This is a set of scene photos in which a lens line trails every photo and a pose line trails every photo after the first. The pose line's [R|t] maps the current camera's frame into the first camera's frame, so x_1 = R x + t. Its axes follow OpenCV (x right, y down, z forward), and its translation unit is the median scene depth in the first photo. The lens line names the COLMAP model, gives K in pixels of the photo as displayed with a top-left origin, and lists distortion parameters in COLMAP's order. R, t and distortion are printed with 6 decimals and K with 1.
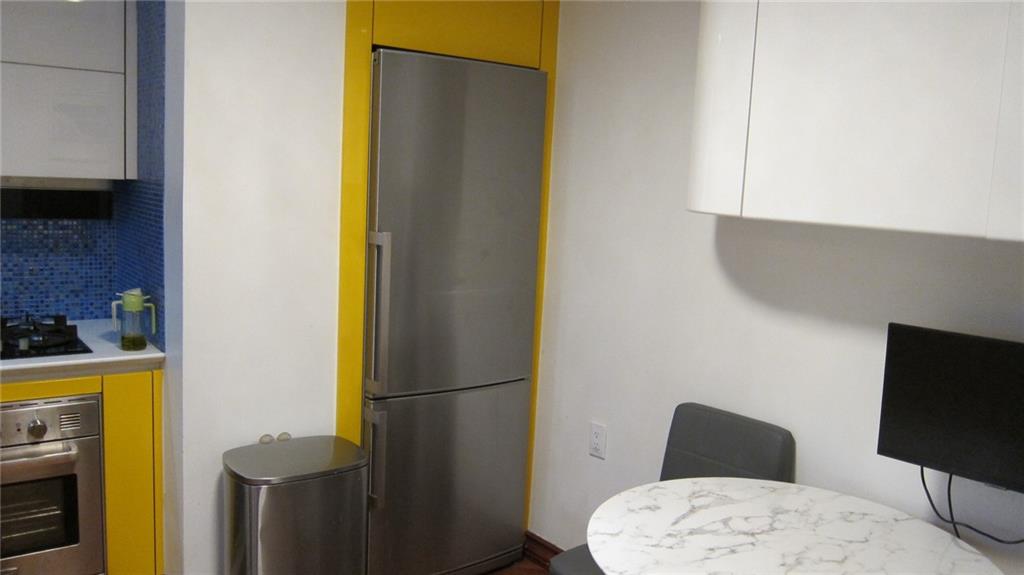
lens RADIAL K [[858.7, 0, 509.2], [0, 858.7, 291.8], [0, 0, 1]] dist [-0.055507, 0.023452]
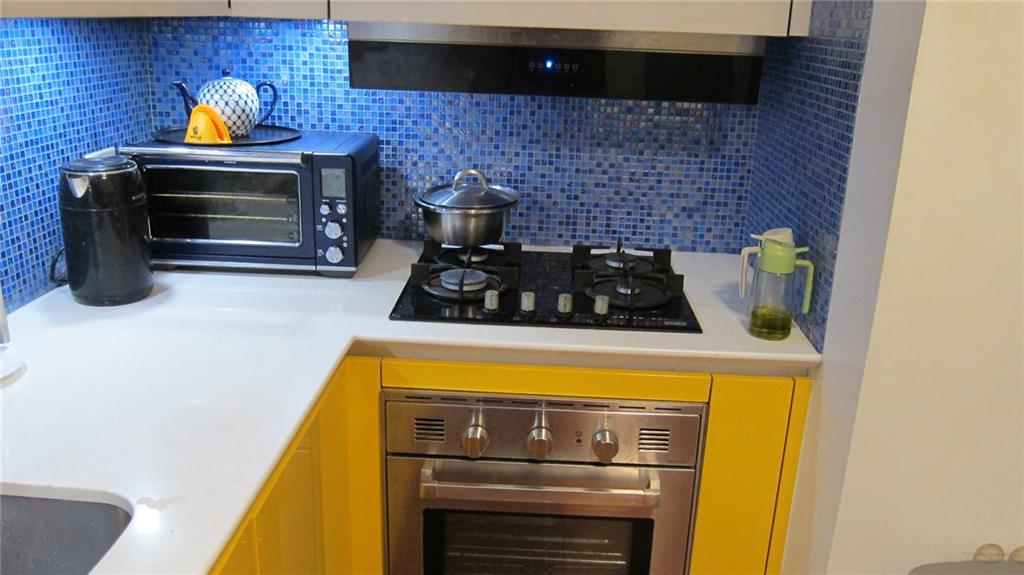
lens RADIAL K [[858.7, 0, 507.0], [0, 858.7, 290.8], [0, 0, 1]] dist [-0.055507, 0.023452]
pose [[0.773061, 0.169720, -0.611205, -0.219643], [-0.078872, 0.981783, 0.172864, -0.047702], [0.629409, -0.085427, 0.772364, 0.422719]]
